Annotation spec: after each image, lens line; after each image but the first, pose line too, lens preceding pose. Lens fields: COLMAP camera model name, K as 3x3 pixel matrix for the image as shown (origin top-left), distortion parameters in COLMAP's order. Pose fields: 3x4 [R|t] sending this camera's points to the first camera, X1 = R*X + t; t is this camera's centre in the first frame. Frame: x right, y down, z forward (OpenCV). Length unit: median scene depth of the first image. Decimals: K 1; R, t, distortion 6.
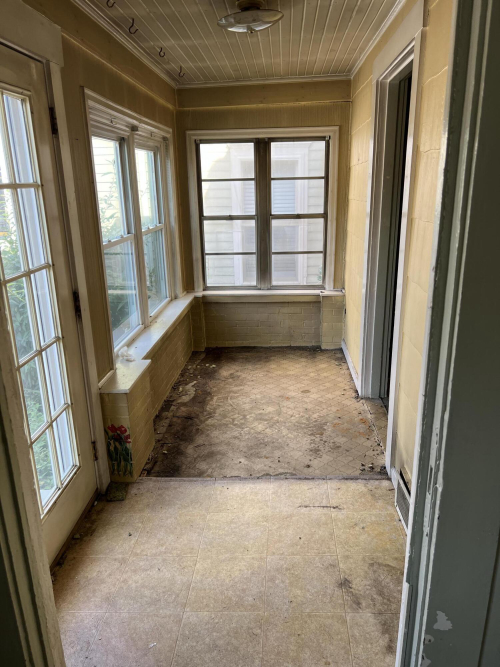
lens RADIAL K [[505.7, 0, 251.5], [0, 505.7, 340.0], [0, 0, 1]] dist [0.039255, -0.036503]
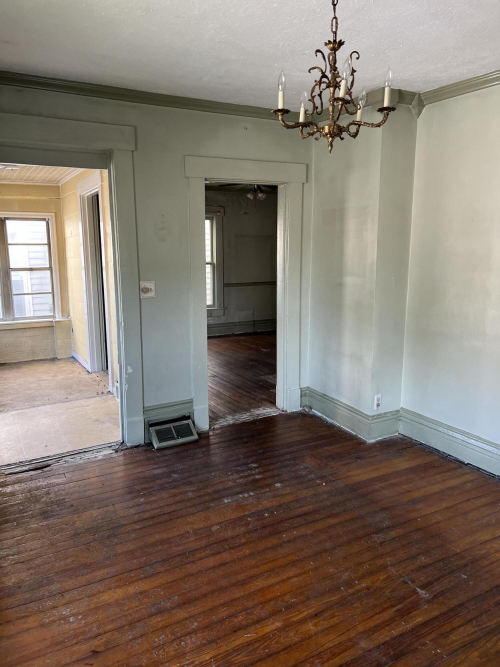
lens RADIAL K [[505.7, 0, 253.0], [0, 505.7, 333.0], [0, 0, 1]] dist [0.039255, -0.036503]
pose [[0.842365, -0.073998, 0.533803, -0.171719], [0.150165, 0.983527, -0.100626, 0.186970], [-0.517563, 0.164922, 0.839601, -0.552137]]
